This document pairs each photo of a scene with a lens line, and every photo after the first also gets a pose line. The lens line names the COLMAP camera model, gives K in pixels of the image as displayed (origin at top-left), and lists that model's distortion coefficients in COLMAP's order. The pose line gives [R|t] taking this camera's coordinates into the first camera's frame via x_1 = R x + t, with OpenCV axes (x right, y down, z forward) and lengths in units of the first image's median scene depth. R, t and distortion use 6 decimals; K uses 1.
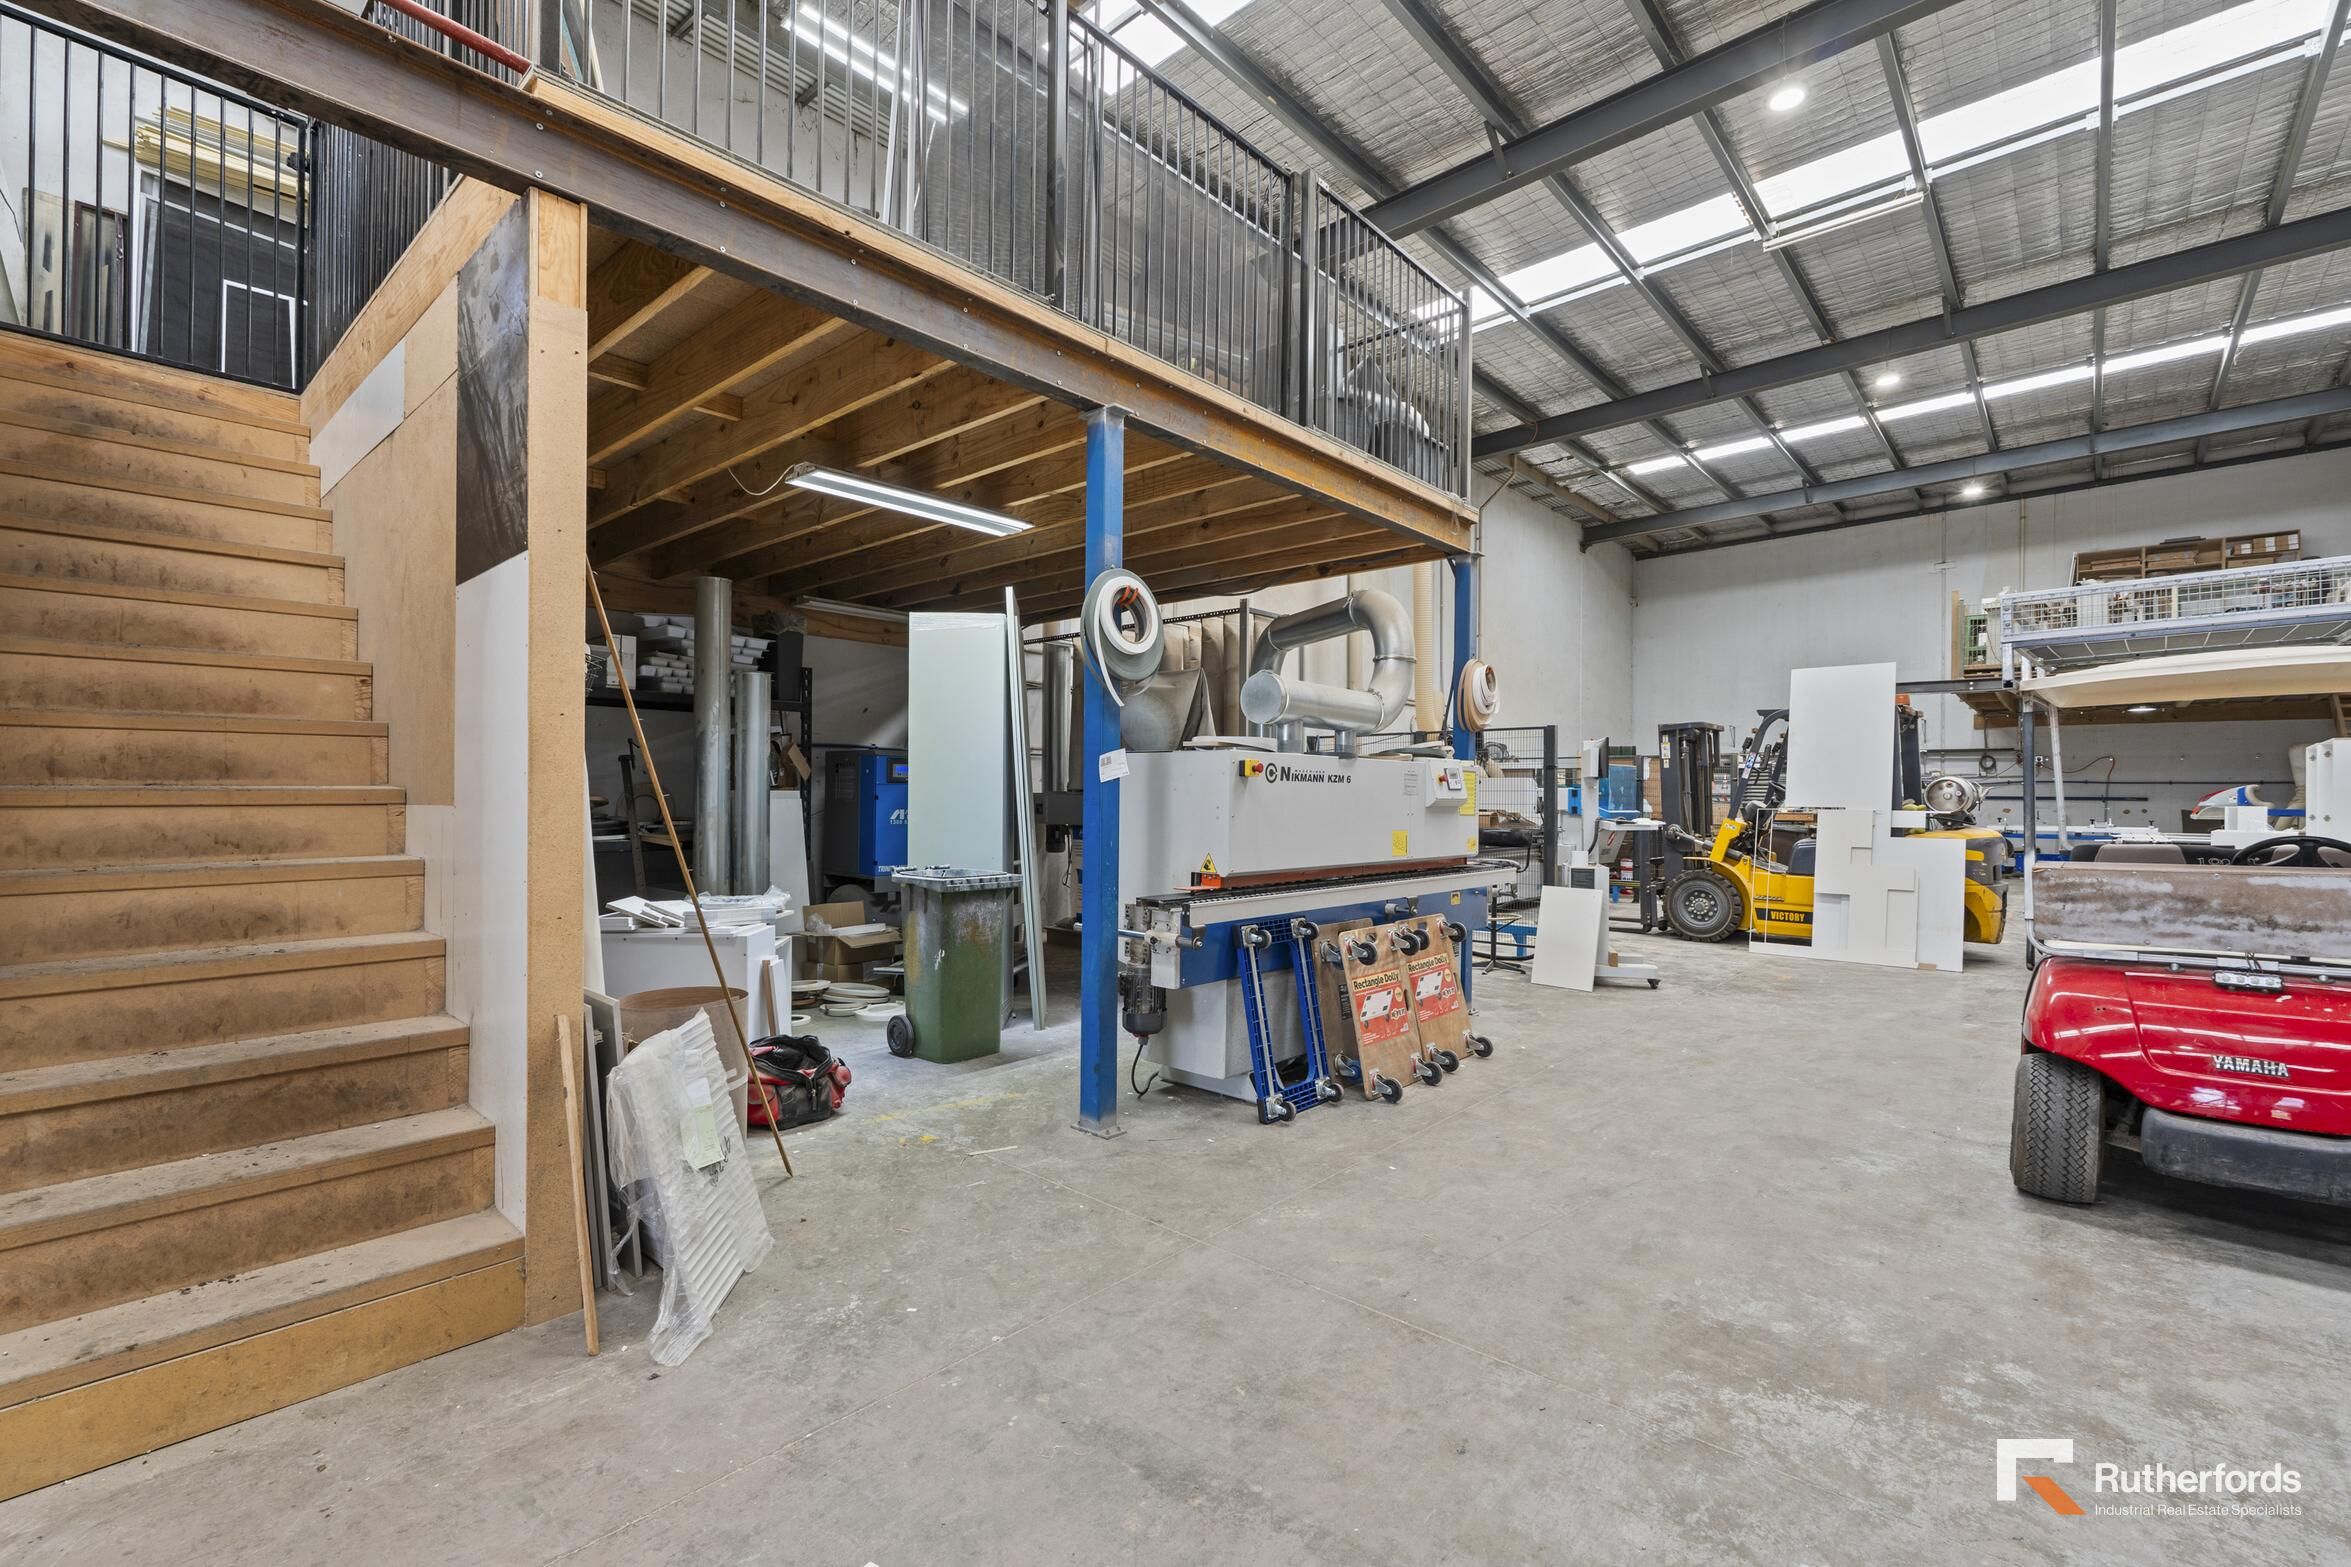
lens RADIAL K [[1028.6, 0, 1176.5], [0, 1028.6, 794.5], [0, 0, 1]] dist [-0.006281, 0.002325]
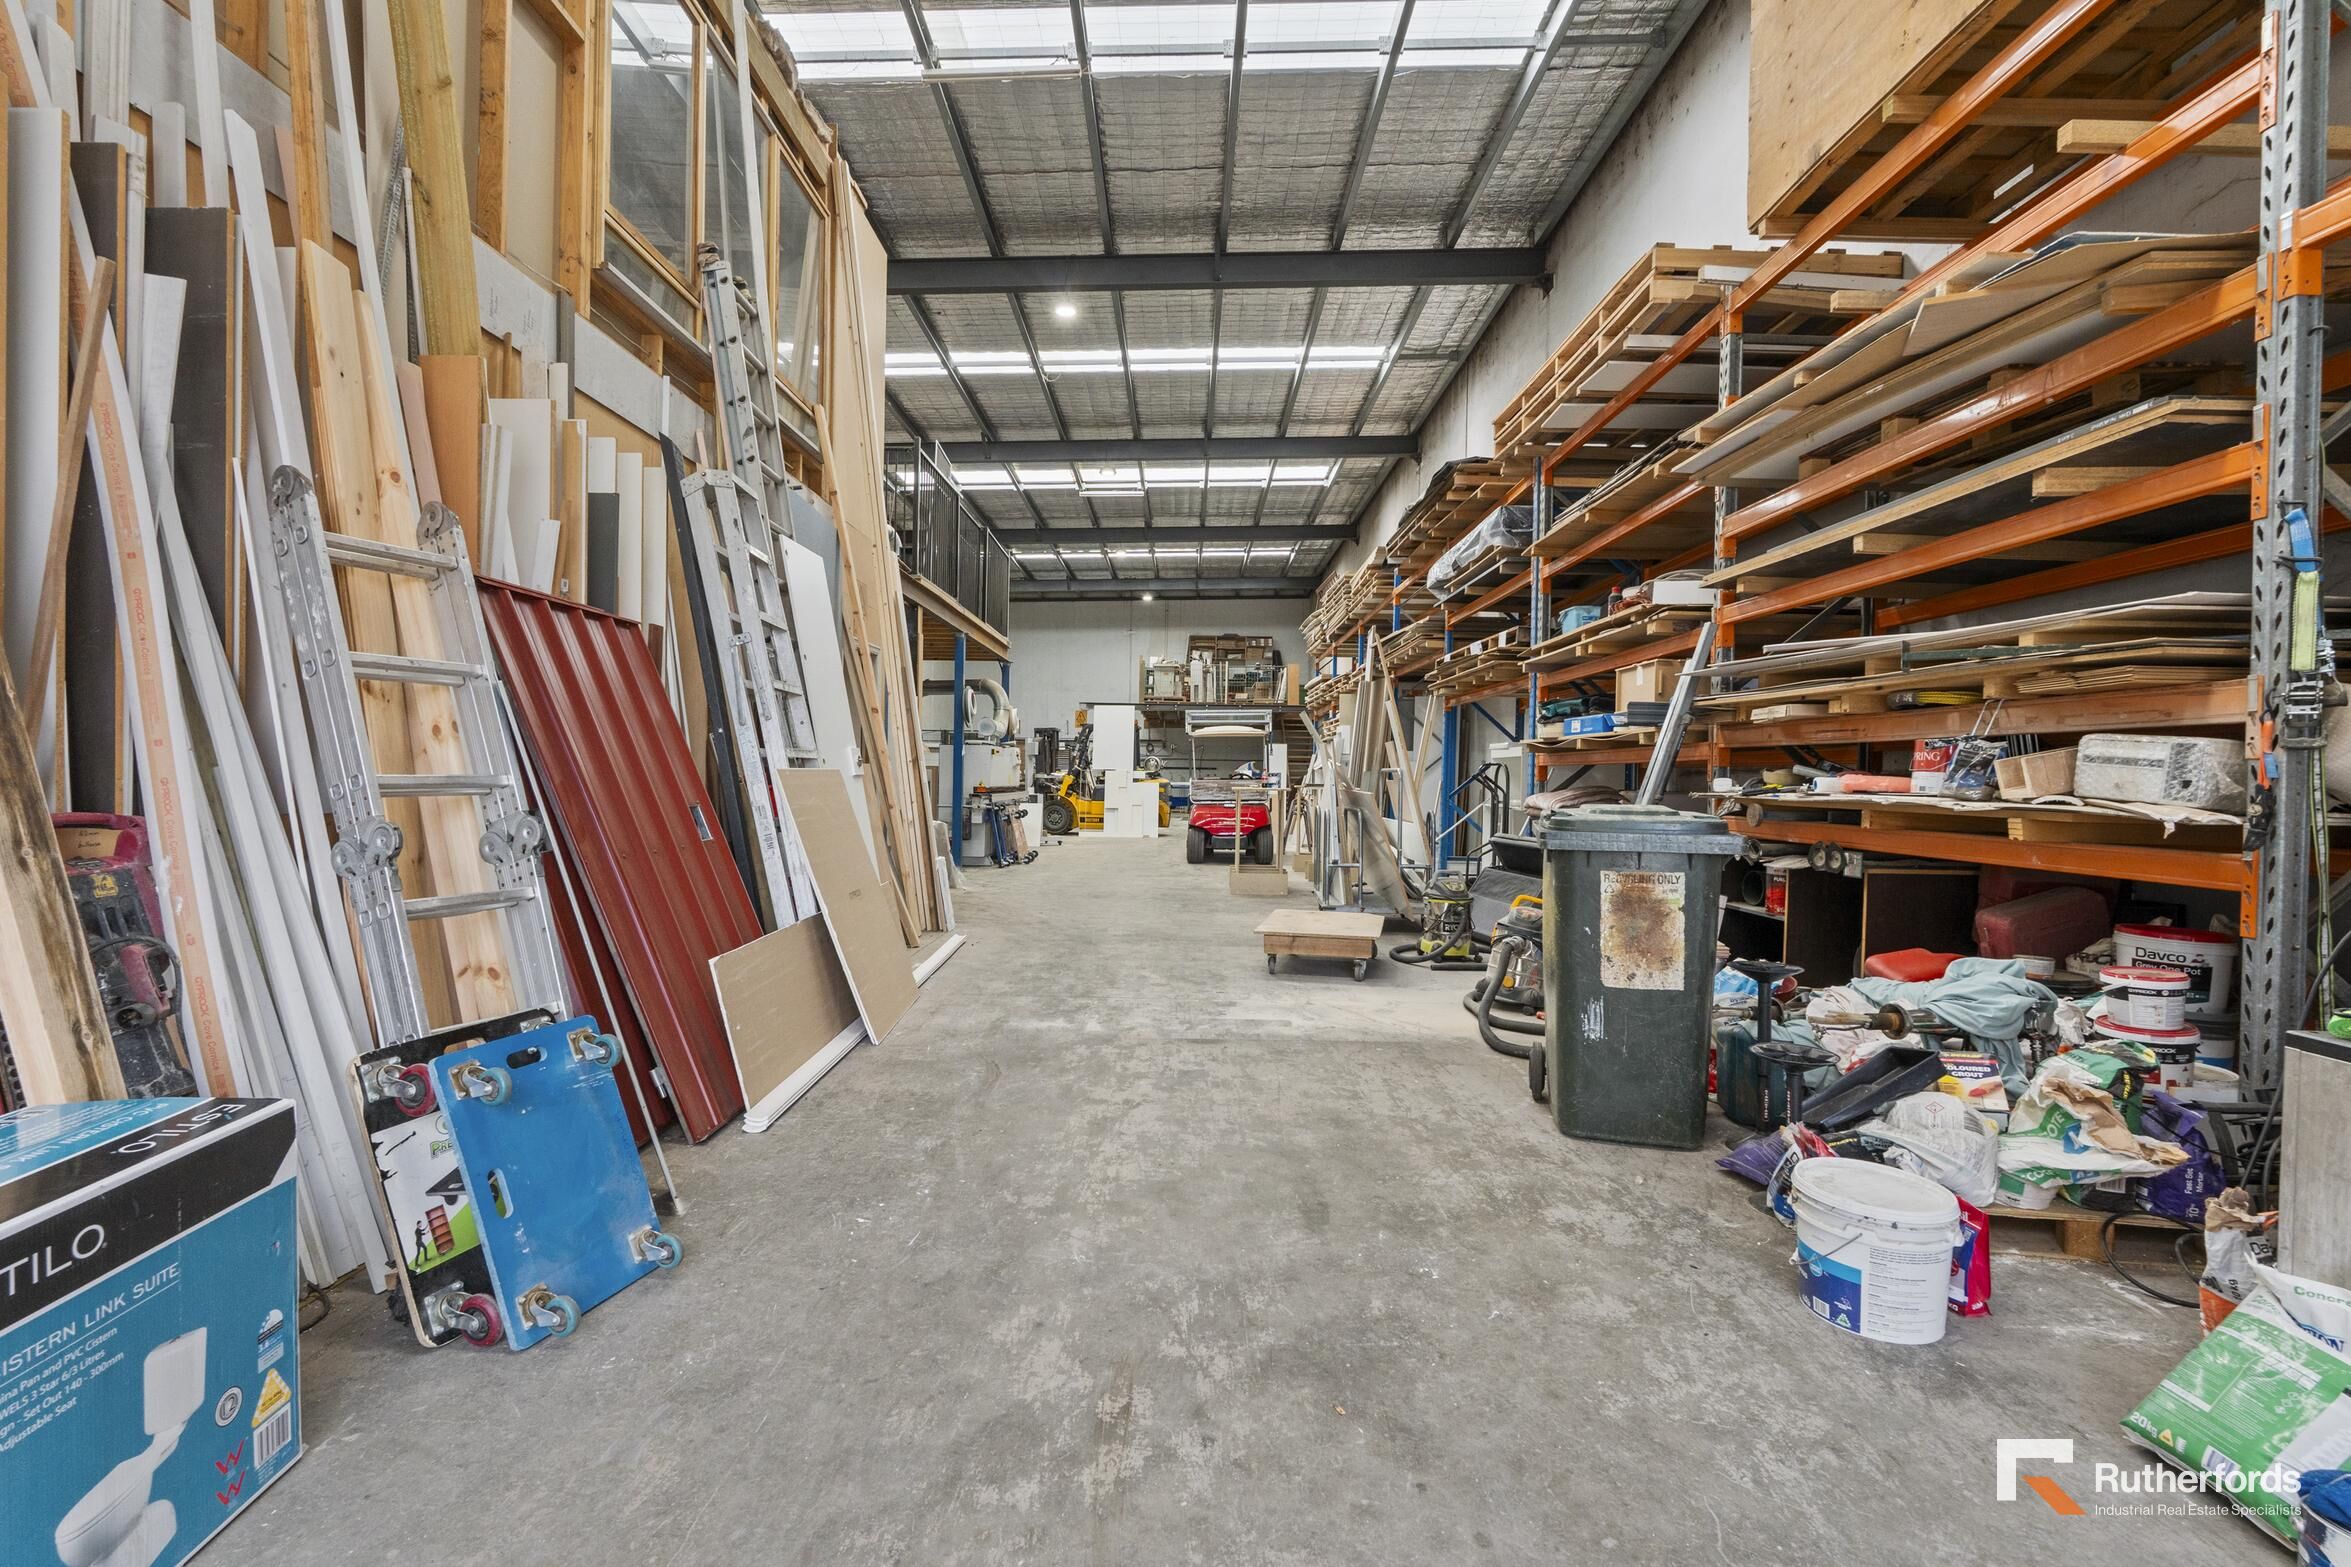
lens RADIAL K [[1028.6, 0, 1175.9], [0, 1028.6, 778.5], [0, 0, 1]] dist [-0.006281, 0.002325]
pose [[0.753879, 0.000847, 0.657013, -0.656161], [-0.008408, 0.999930, 0.008359, 0.010770], [-0.656960, -0.011826, 0.753833, -0.703282]]
